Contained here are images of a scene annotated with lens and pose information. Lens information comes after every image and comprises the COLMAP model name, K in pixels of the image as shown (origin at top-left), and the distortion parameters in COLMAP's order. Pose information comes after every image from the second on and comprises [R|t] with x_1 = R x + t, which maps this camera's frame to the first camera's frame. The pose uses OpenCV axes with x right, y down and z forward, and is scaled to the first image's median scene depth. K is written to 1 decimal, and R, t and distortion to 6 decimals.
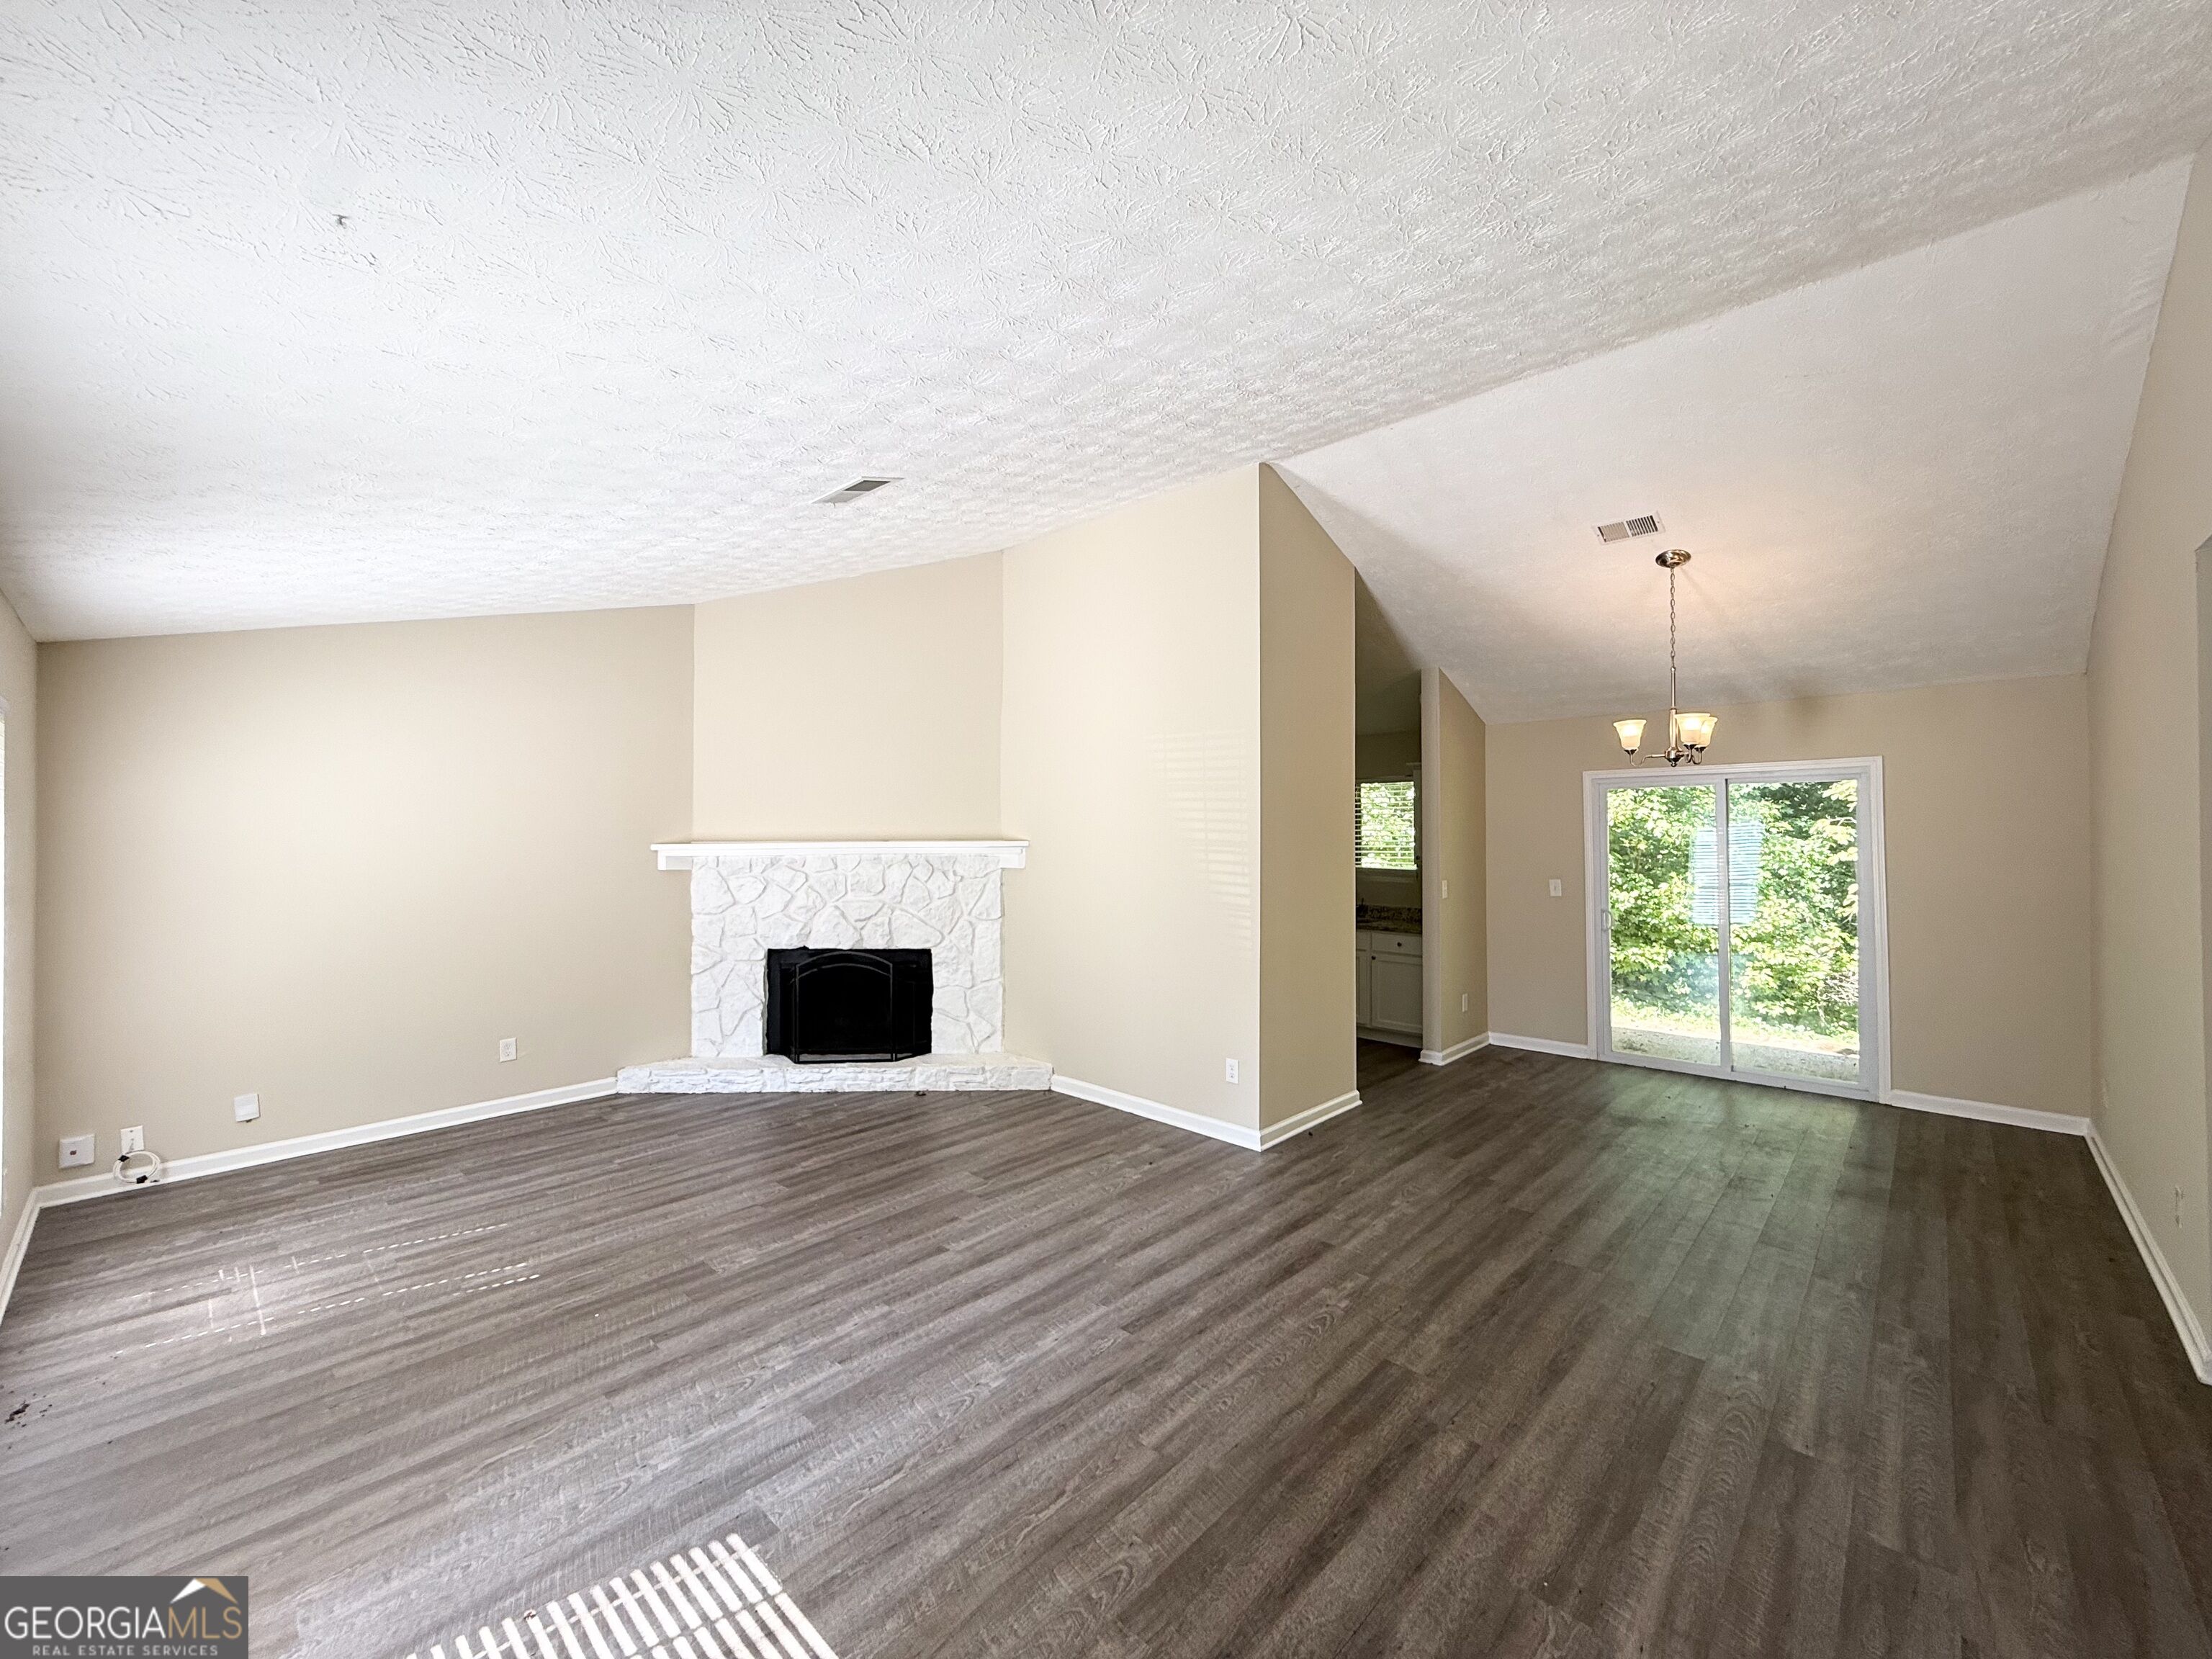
lens RADIAL K [[886.1, 0, 1107.1], [0, 886.1, 829.5], [0, 0, 1]] dist [0.002863, 0.000402]
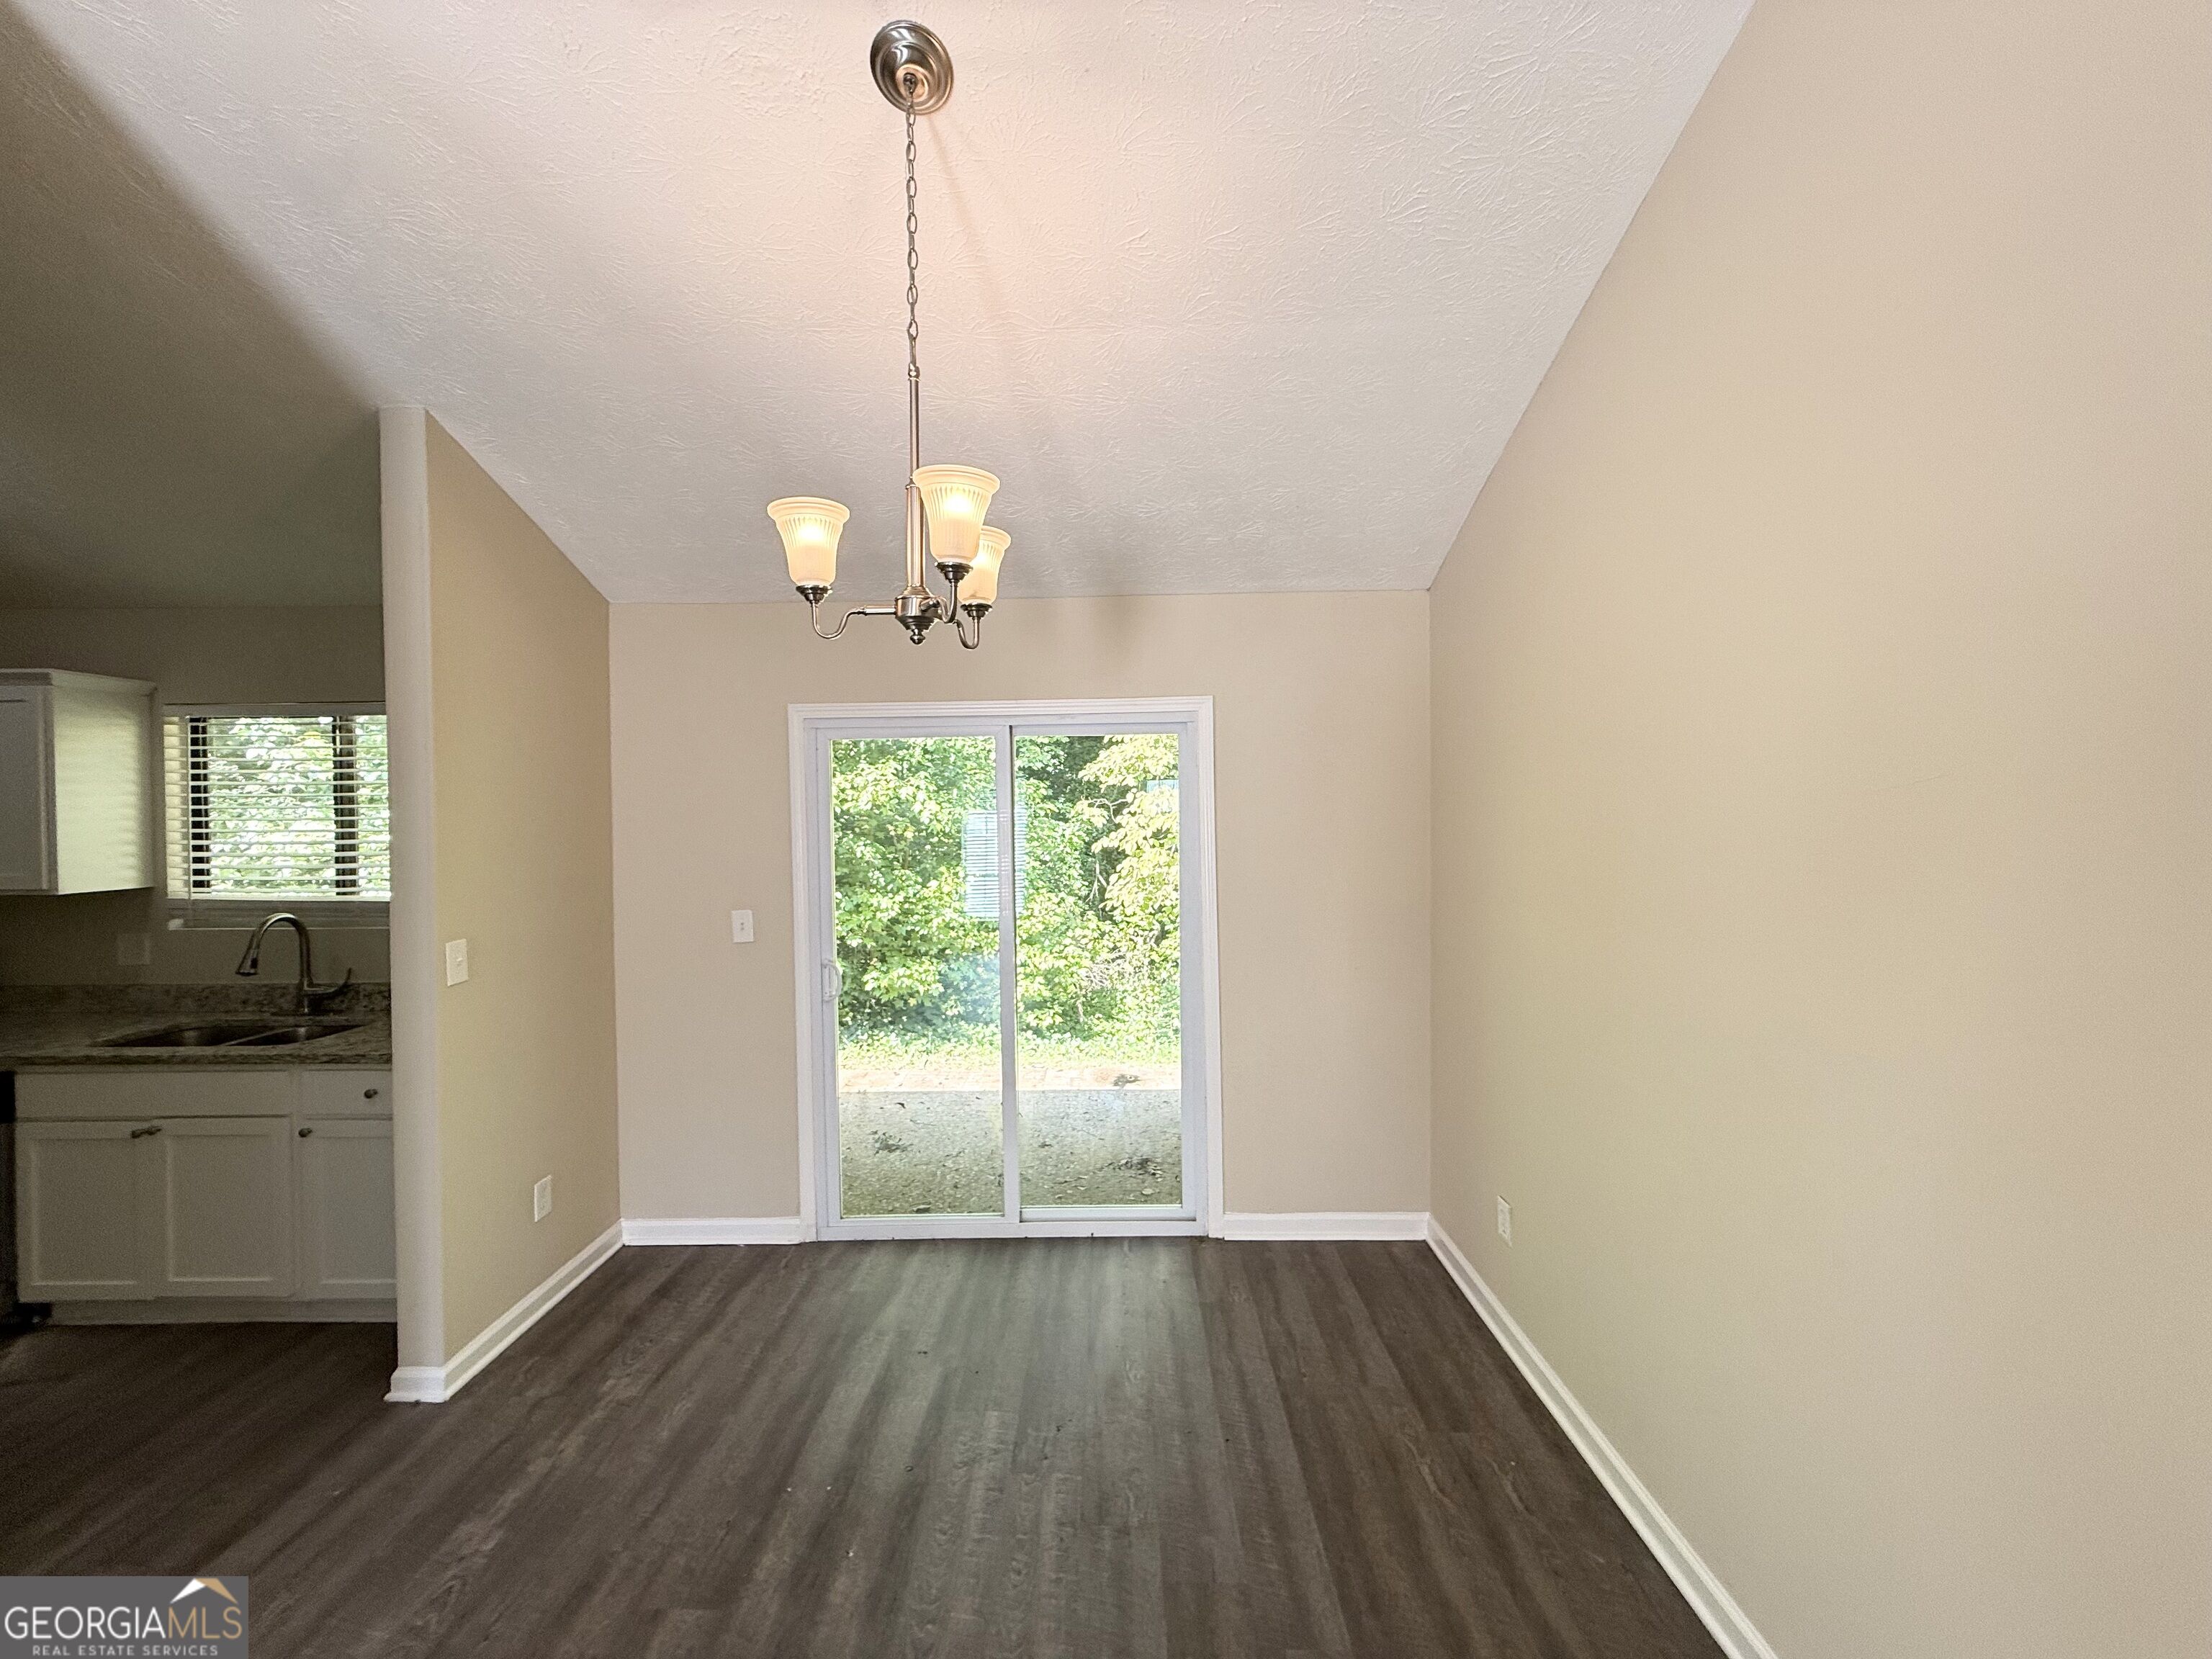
lens RADIAL K [[886.1, 0, 1099.6], [0, 886.1, 824.2], [0, 0, 1]] dist [0.002863, 0.000402]
pose [[0.741546, -0.013758, 0.670761, 0.210566], [0.006527, 0.999890, 0.013292, 0.000560], [-0.670870, -0.005479, 0.741554, 0.318475]]
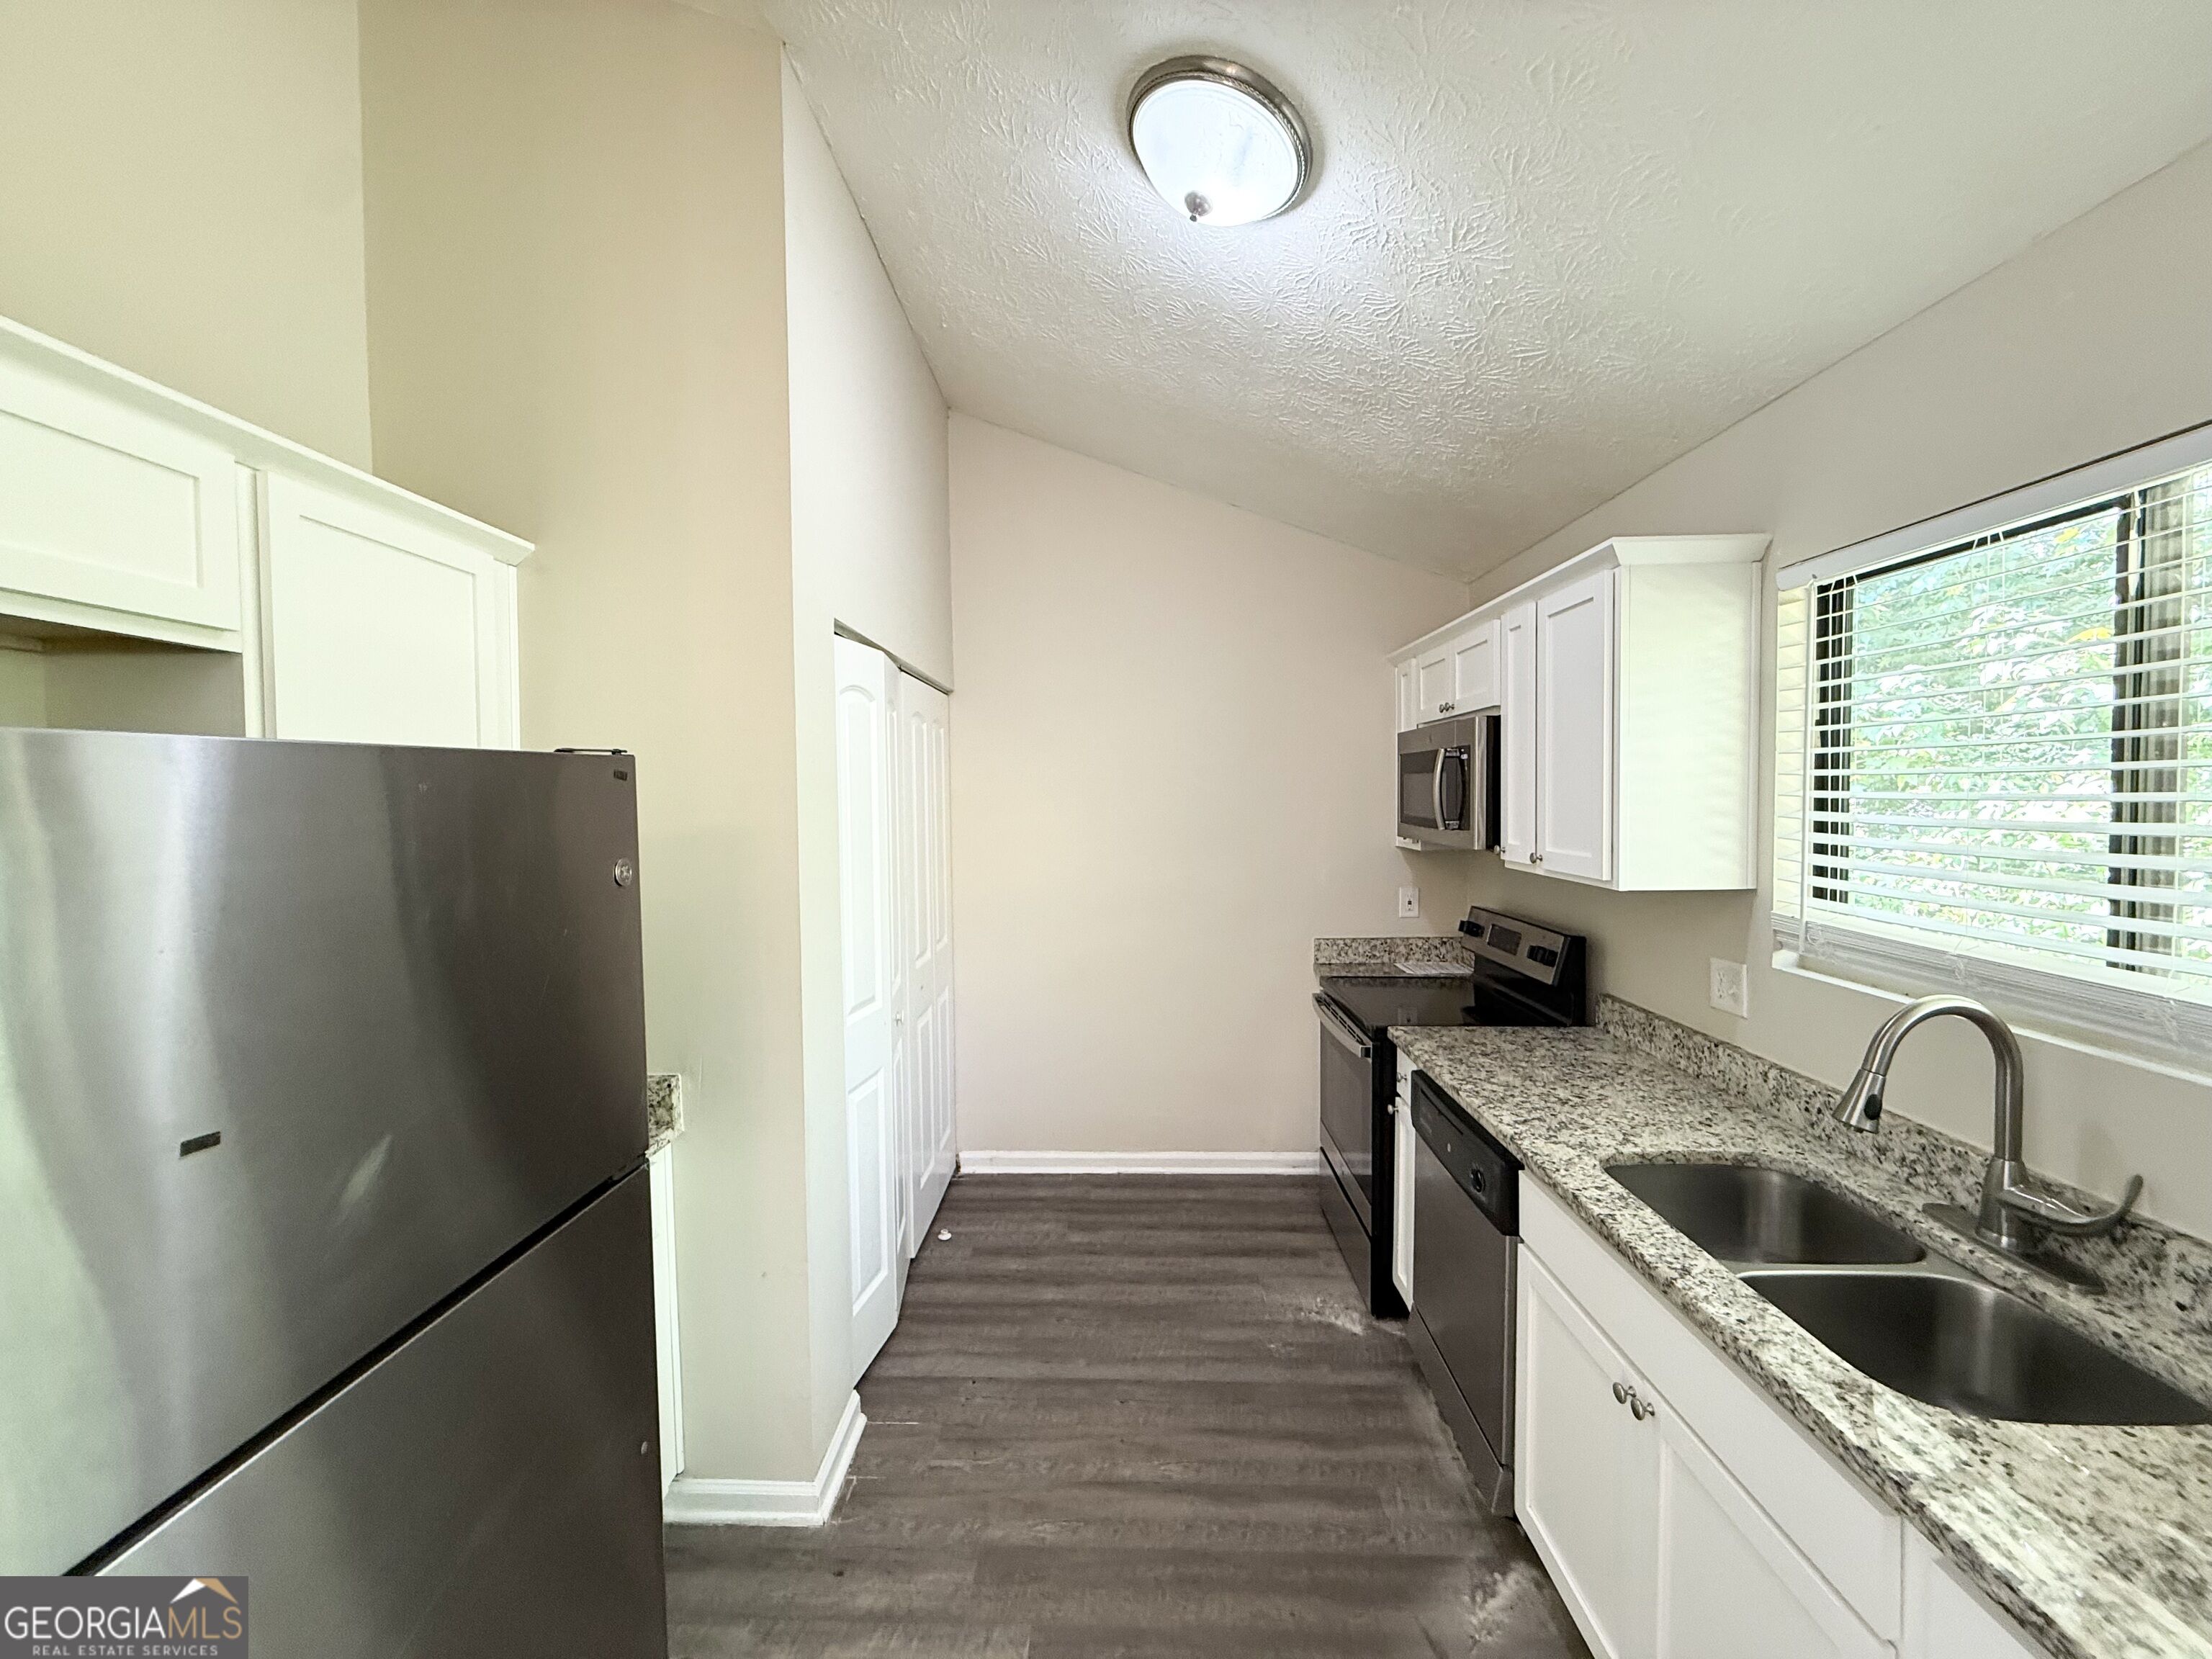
lens RADIAL K [[886.1, 0, 1102.0], [0, 886.1, 823.7], [0, 0, 1]] dist [0.002863, 0.000402]
pose [[0.669591, 0.020605, -0.742445, 0.217787], [0.008413, 0.999341, 0.035322, 0.003077], [0.742683, -0.029898, 0.668976, 0.524701]]
